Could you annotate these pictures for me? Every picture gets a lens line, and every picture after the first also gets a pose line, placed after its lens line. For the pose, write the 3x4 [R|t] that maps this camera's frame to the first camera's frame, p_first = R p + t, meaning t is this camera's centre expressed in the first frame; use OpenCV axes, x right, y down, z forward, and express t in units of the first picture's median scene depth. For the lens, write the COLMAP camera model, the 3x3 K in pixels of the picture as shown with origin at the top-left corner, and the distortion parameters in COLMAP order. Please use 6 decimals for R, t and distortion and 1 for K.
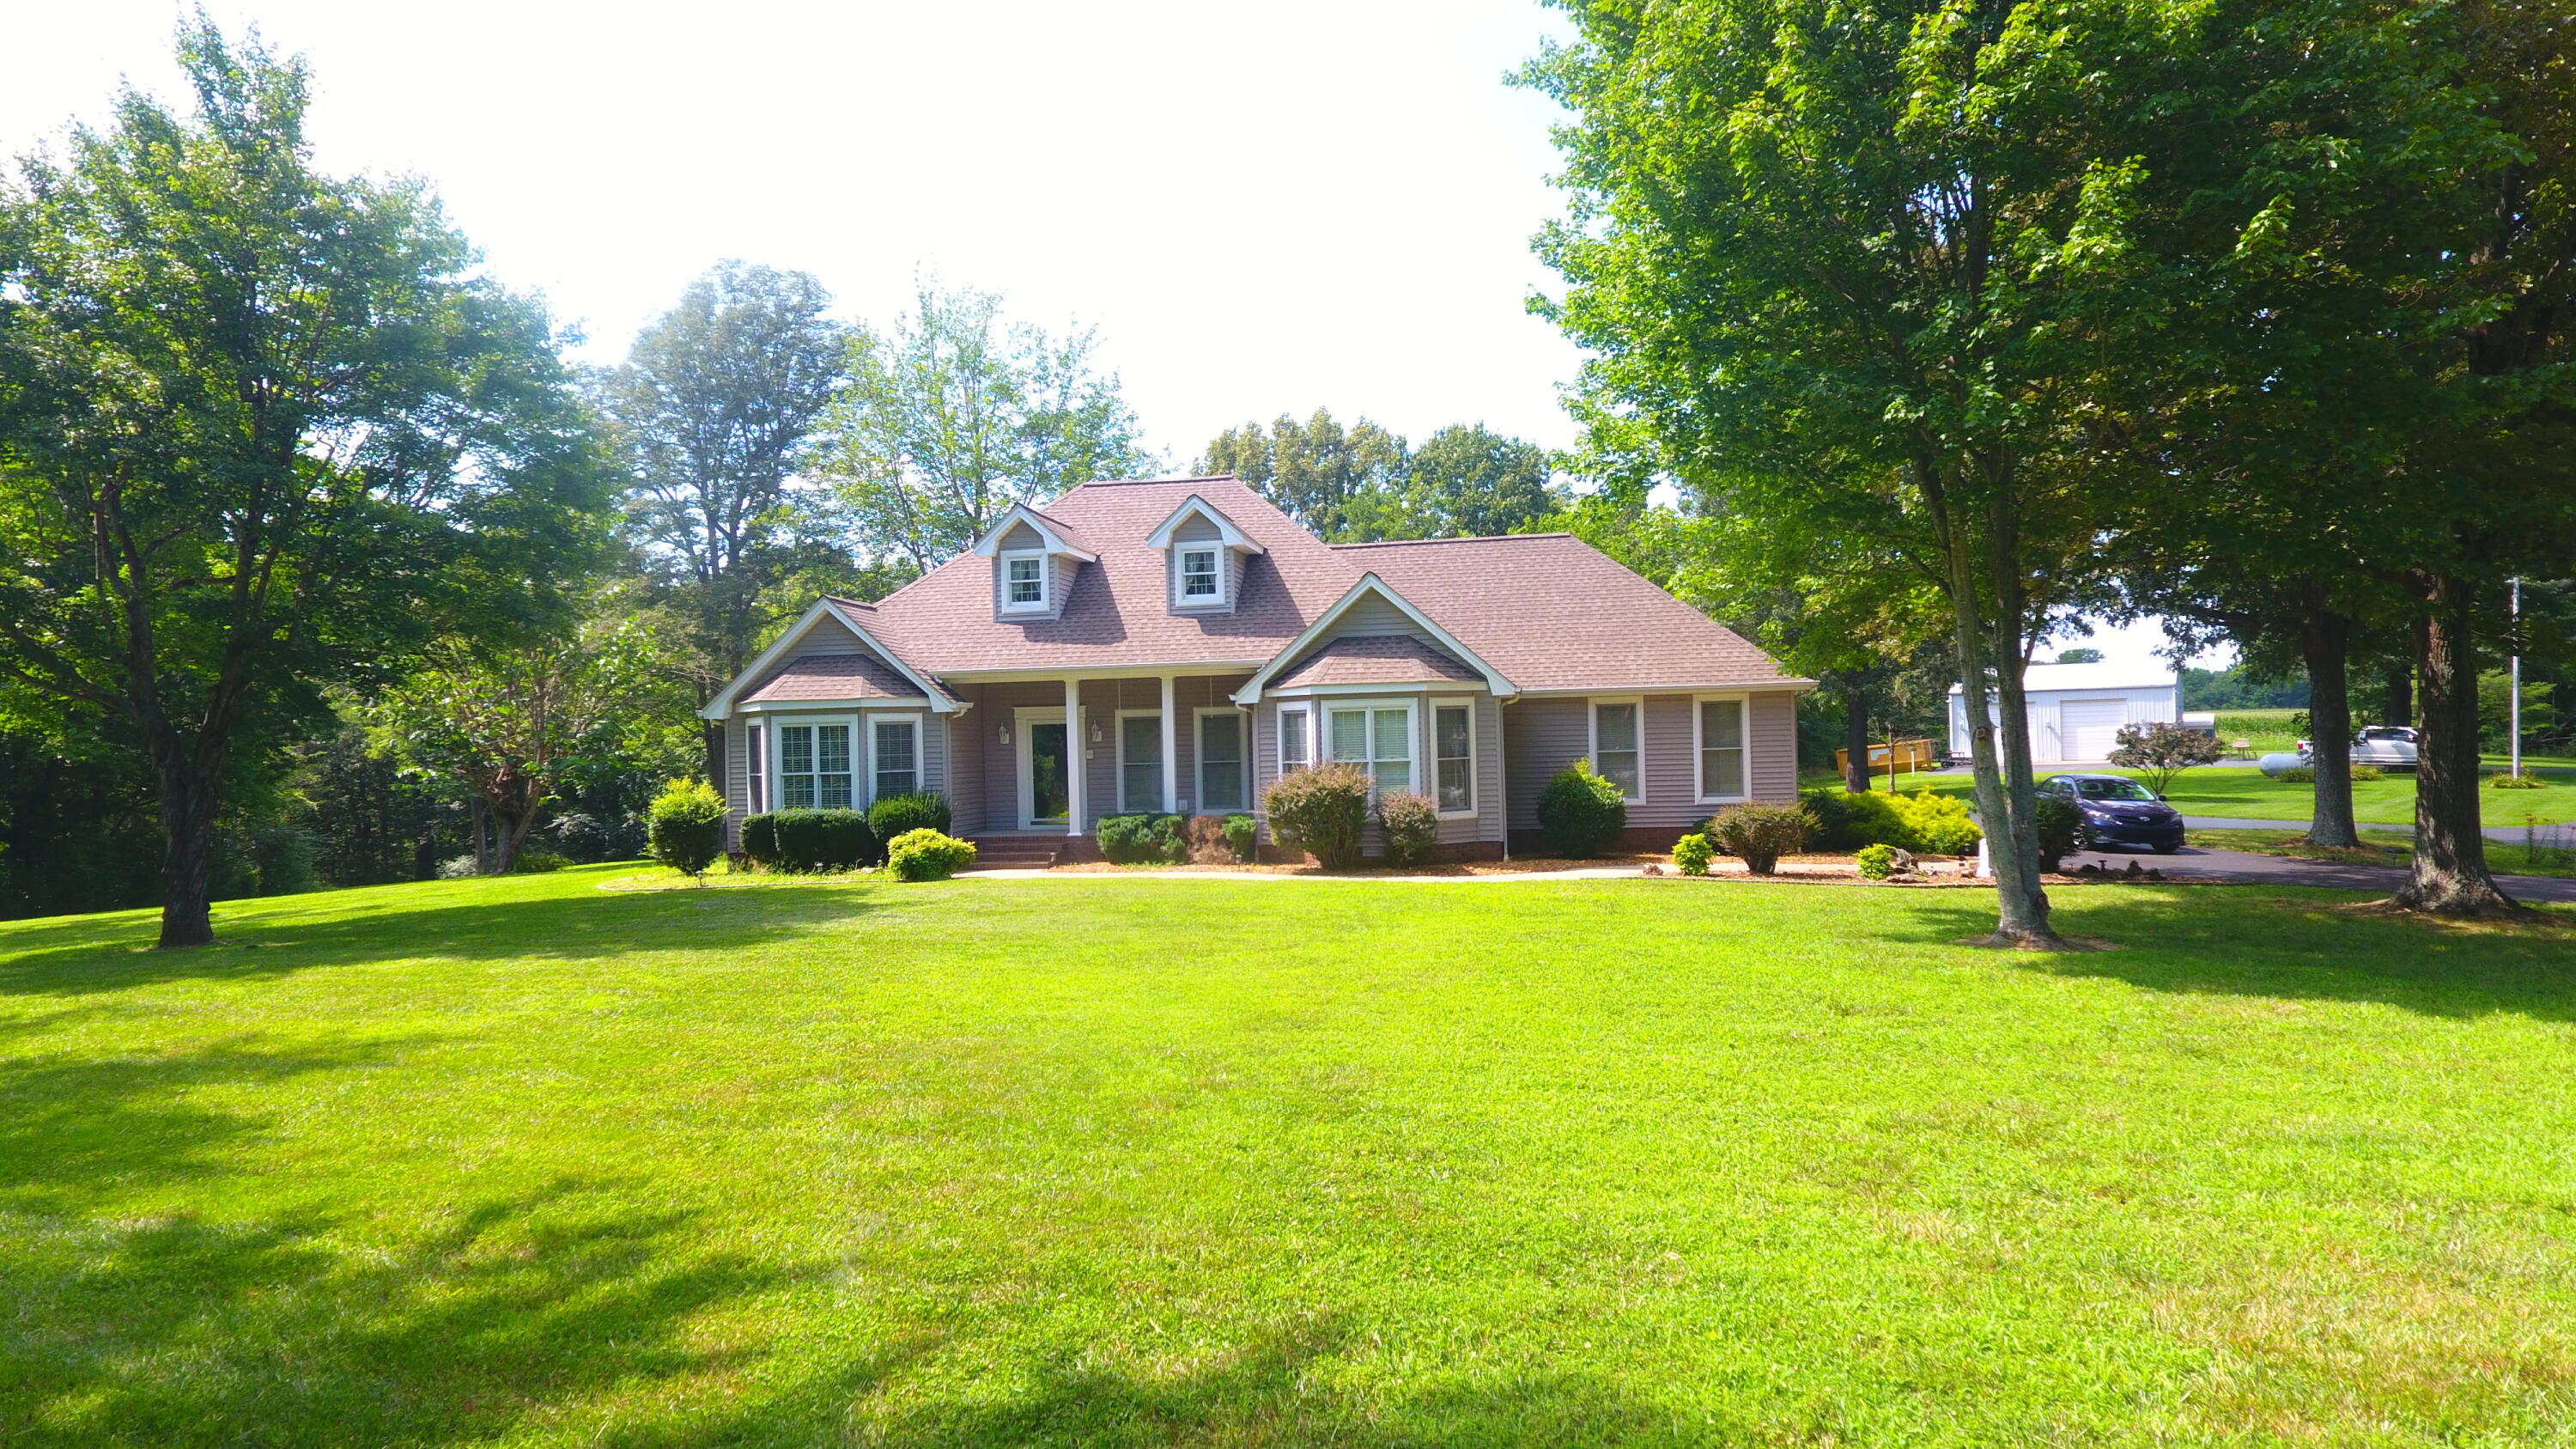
lens RADIAL K [[1512.0, 0, 1290.6], [0, 1512.0, 737.4], [0, 0, 1]] dist [-0.004278, -0.001314]
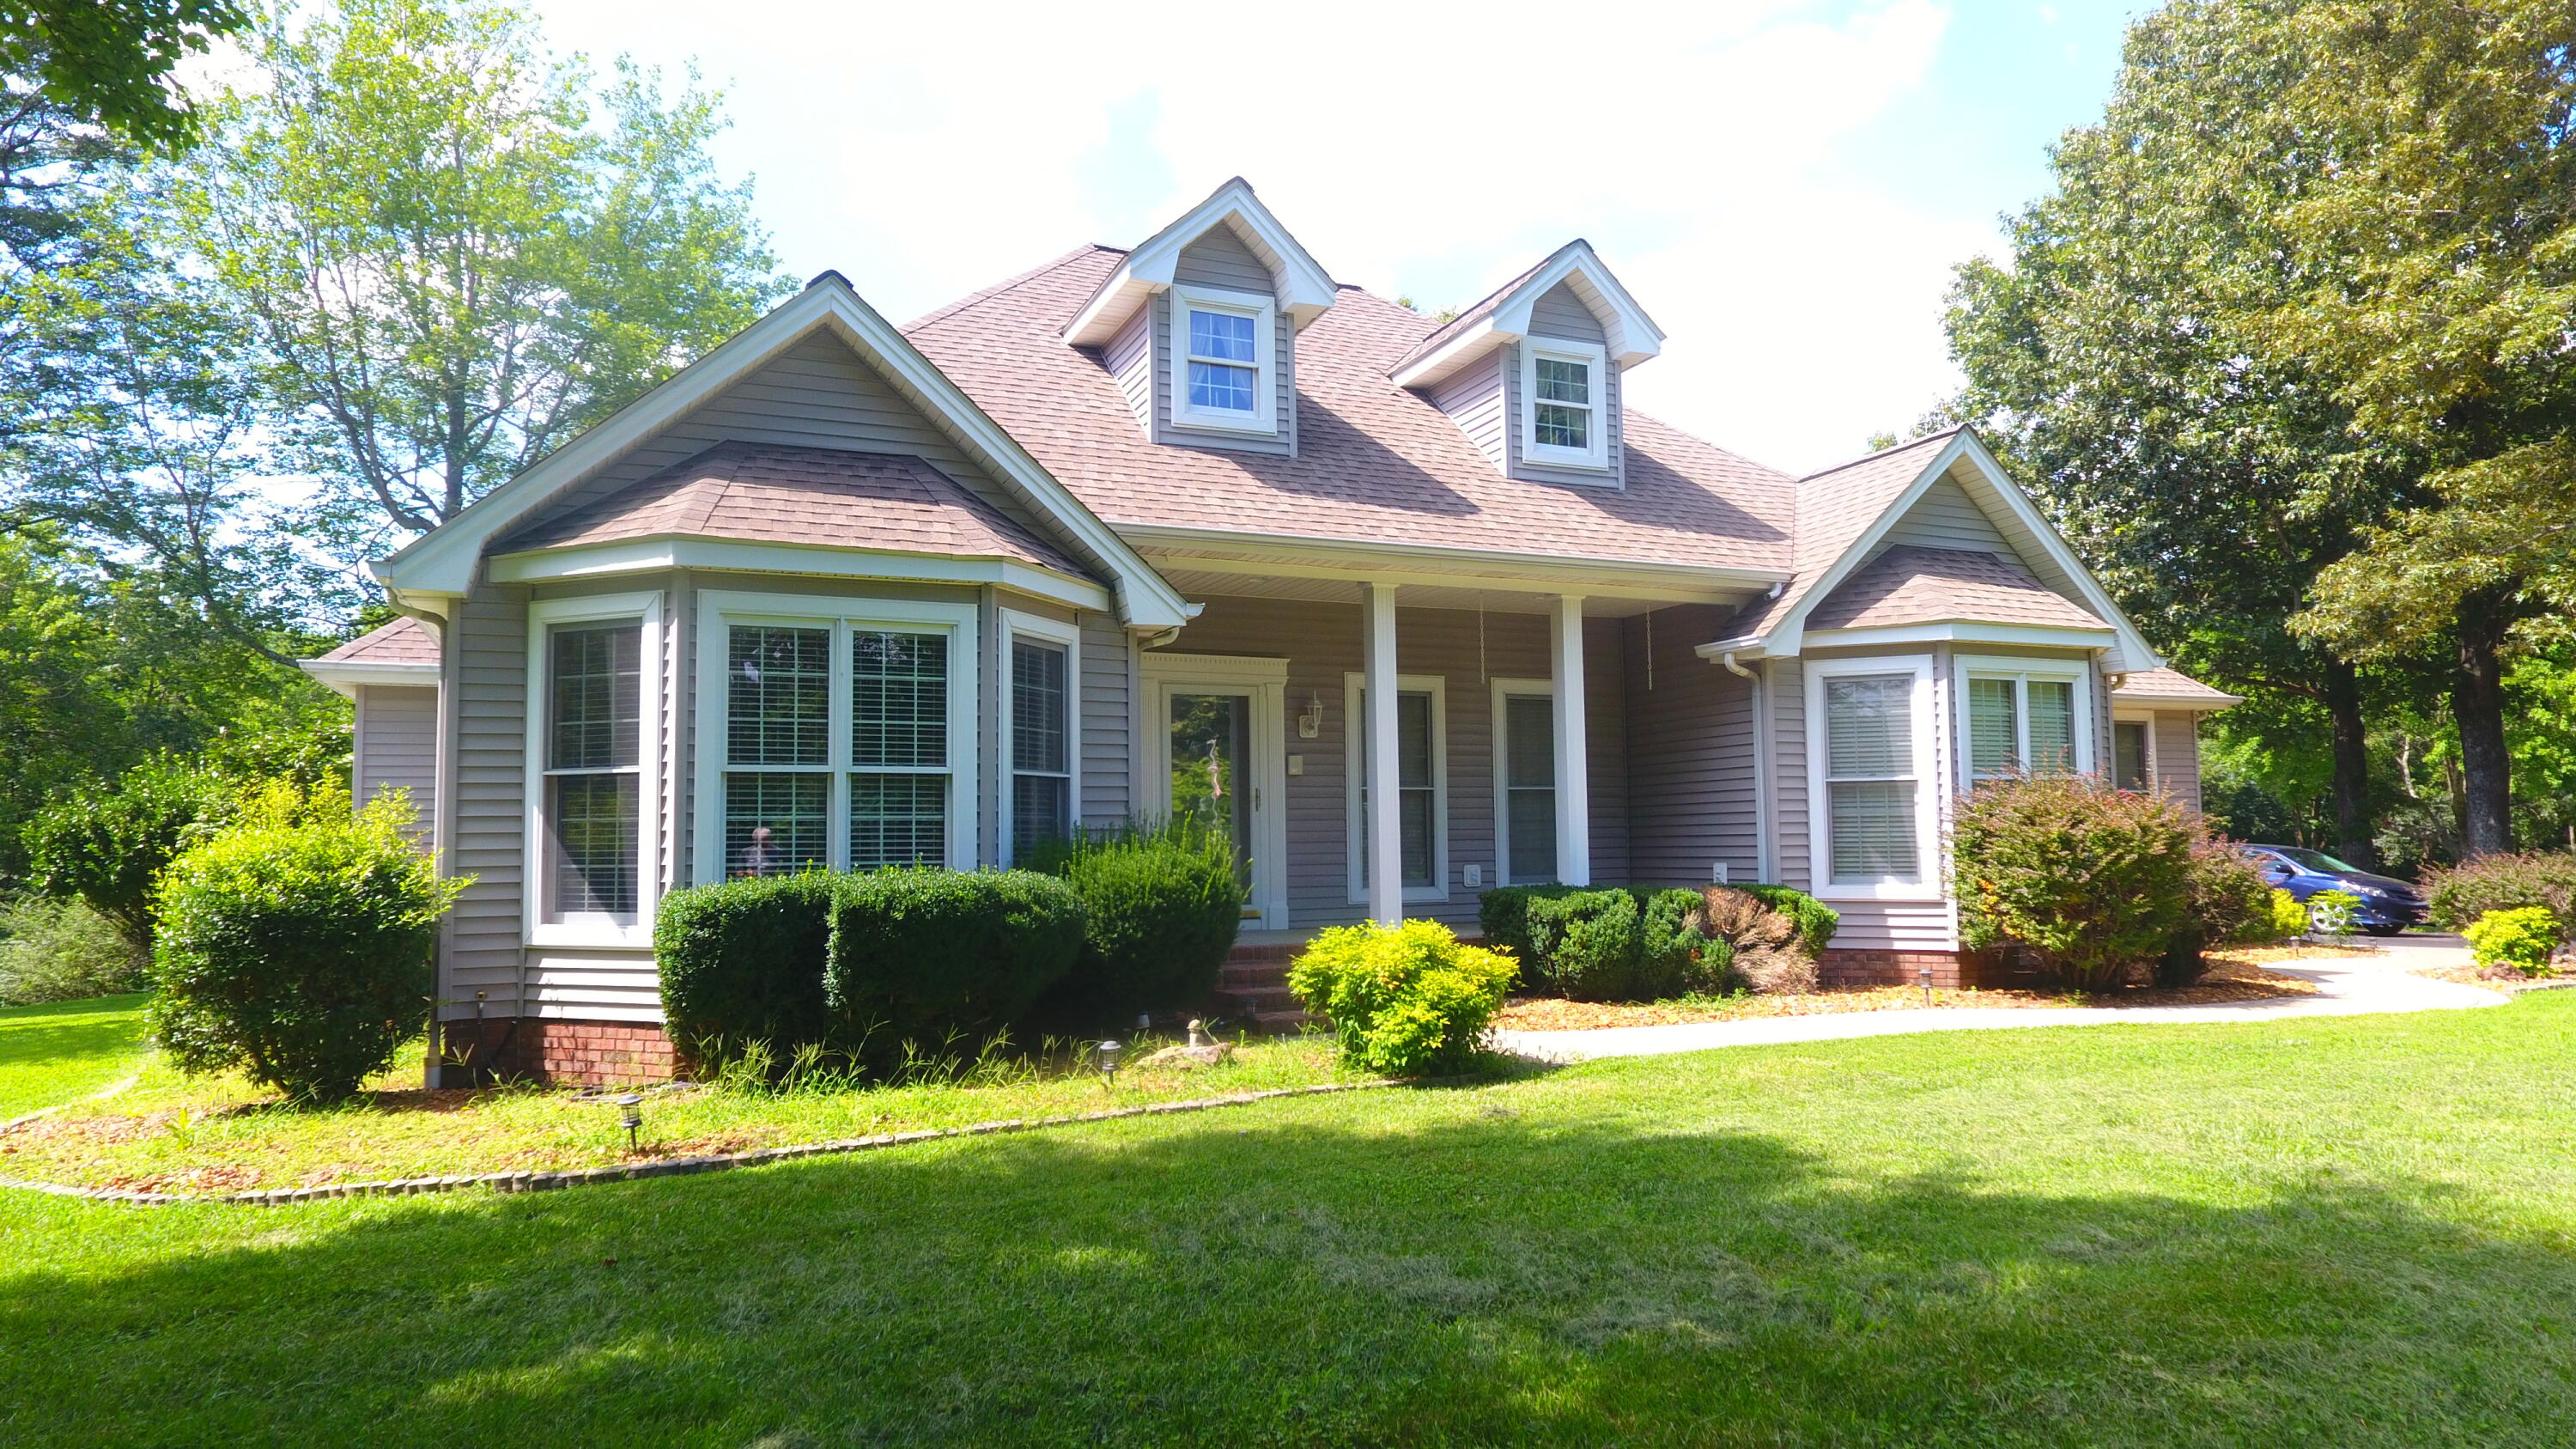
lens RADIAL K [[1512.0, 0, 1290.6], [0, 1512.0, 737.4], [0, 0, 1]] dist [-0.004278, -0.001314]
pose [[0.848113, 0.048419, 0.527599, -0.407083], [-0.005648, 0.996585, -0.082380, 0.043949], [-0.529786, 0.066887, 0.845490, 0.661120]]
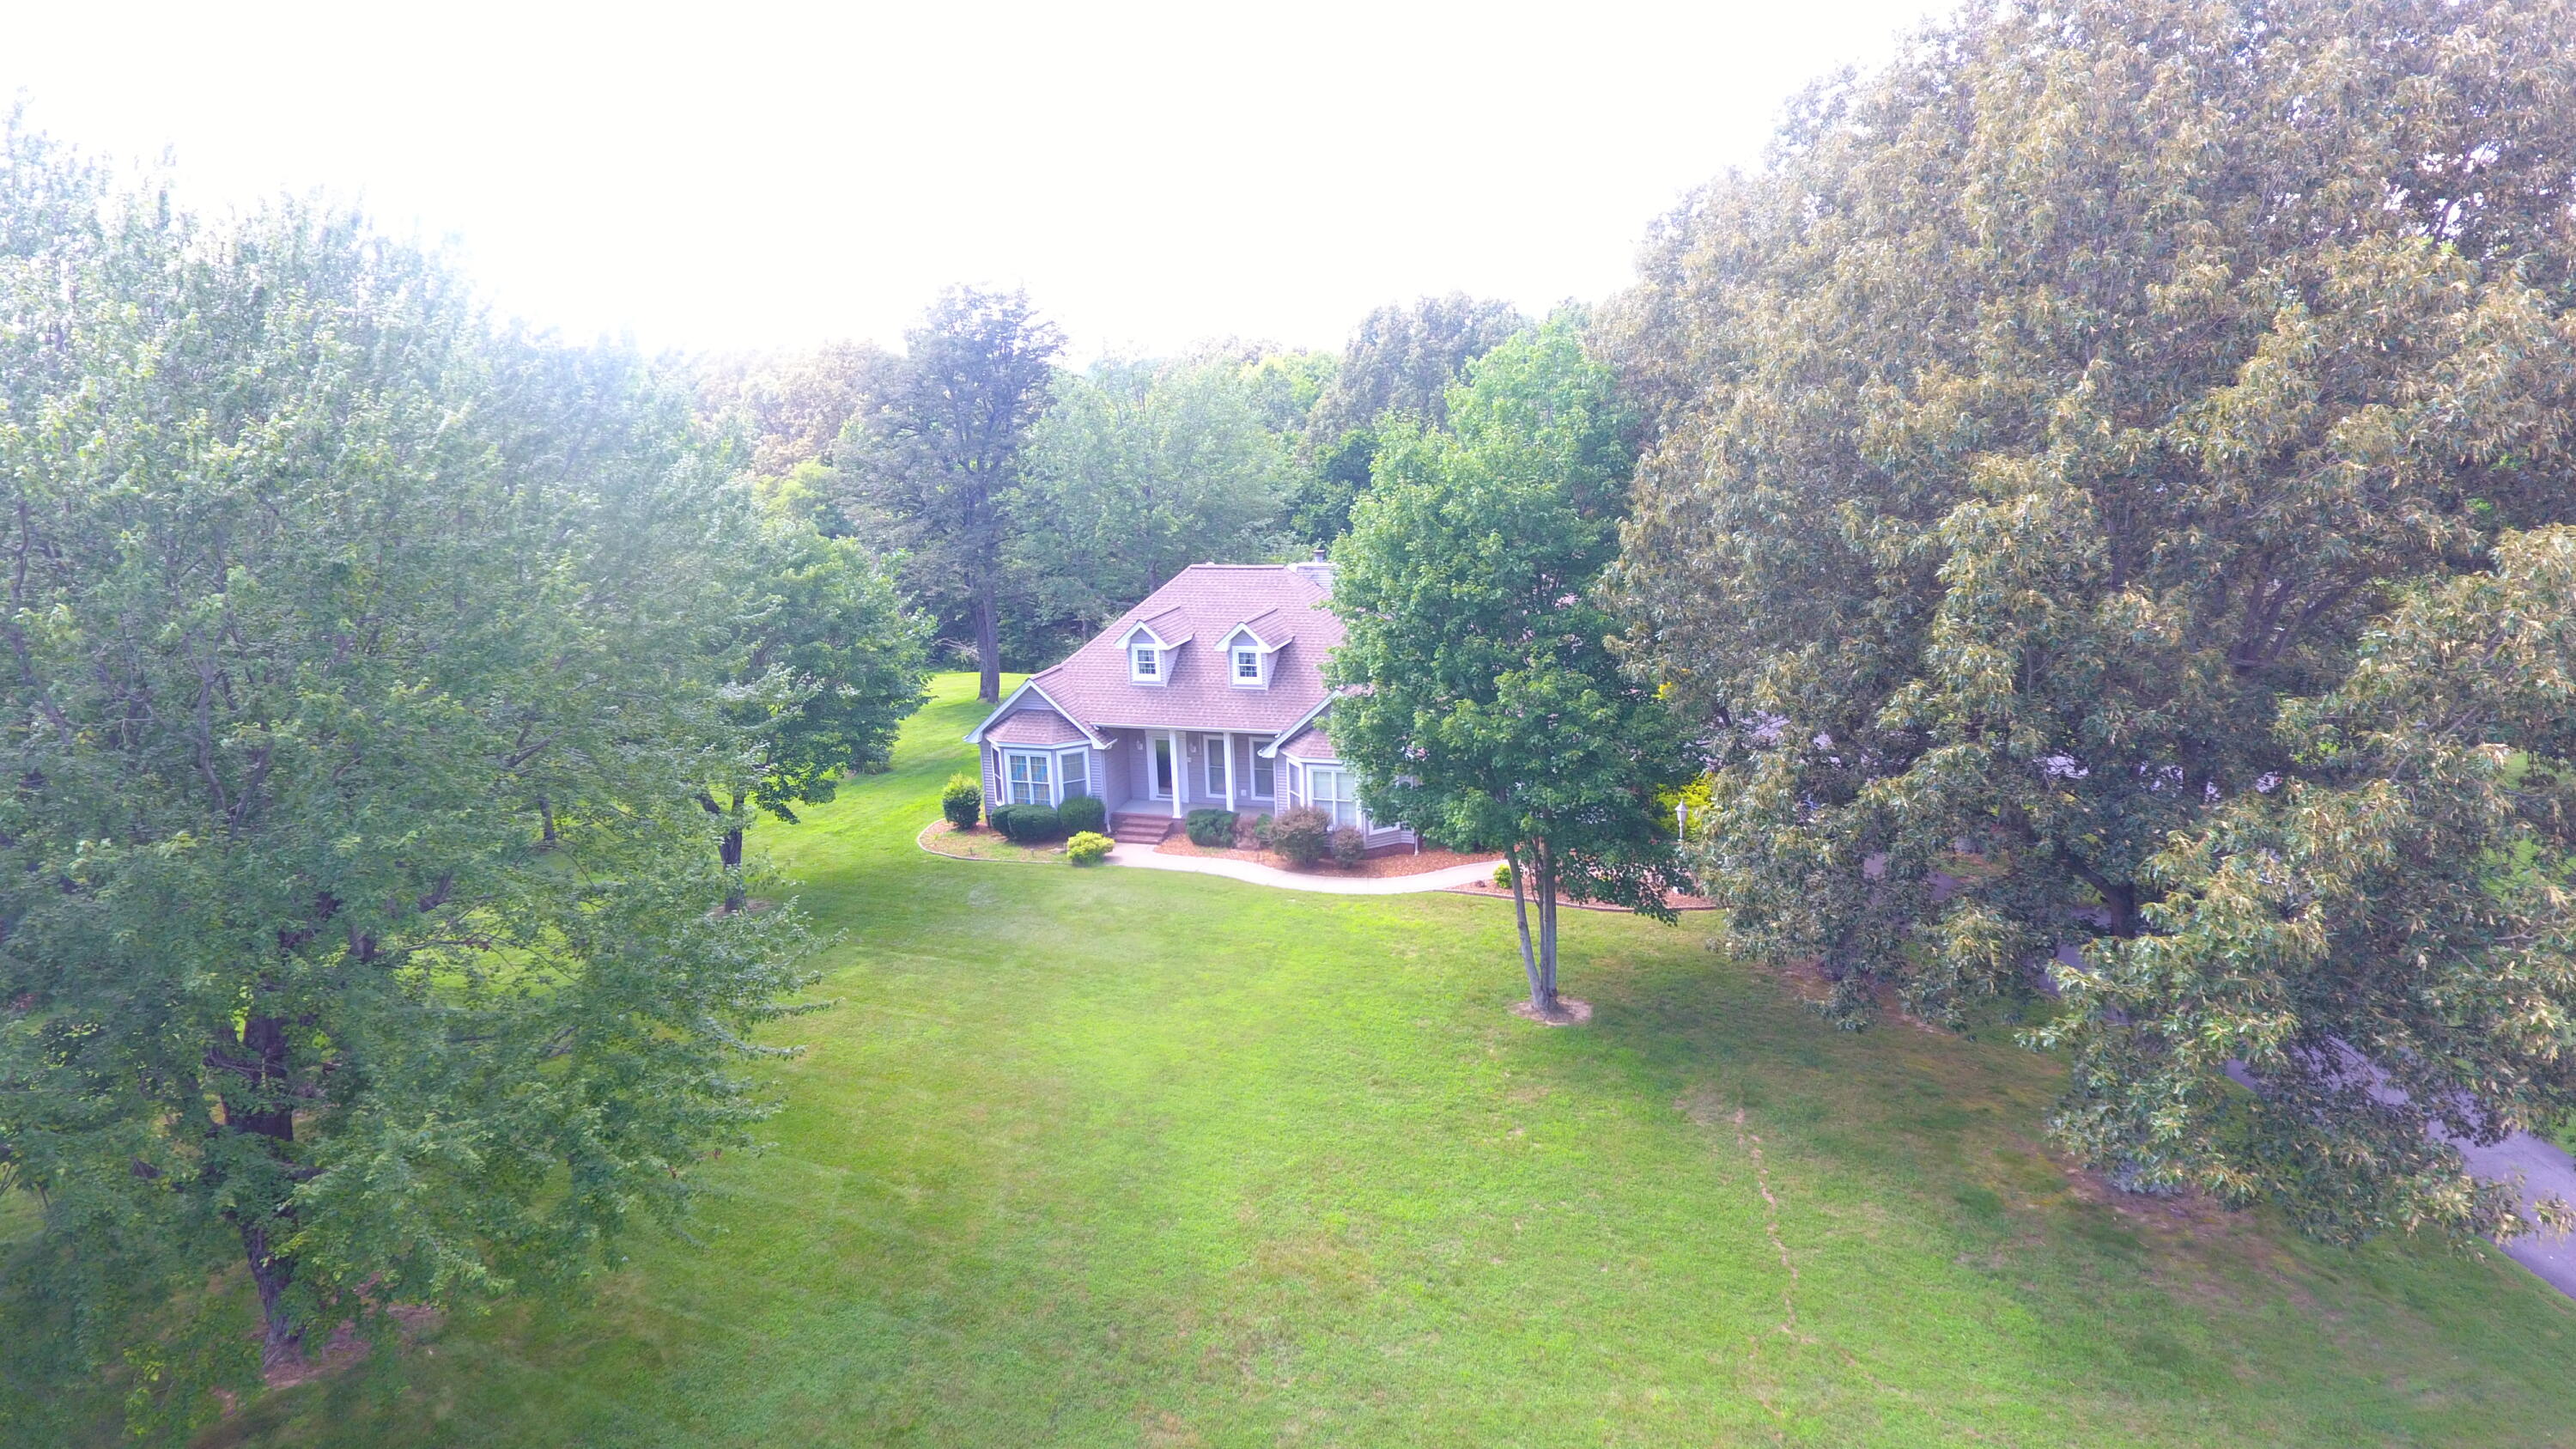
lens RADIAL K [[1512.0, 0, 1290.6], [0, 1512.0, 737.4], [0, 0, 1]] dist [-0.004278, -0.001314]
pose [[0.986165, 0.028165, -0.163358, 0.265015], [0.010221, 0.973255, 0.229502, -0.421406], [0.165453, -0.227996, 0.959501, -0.608483]]
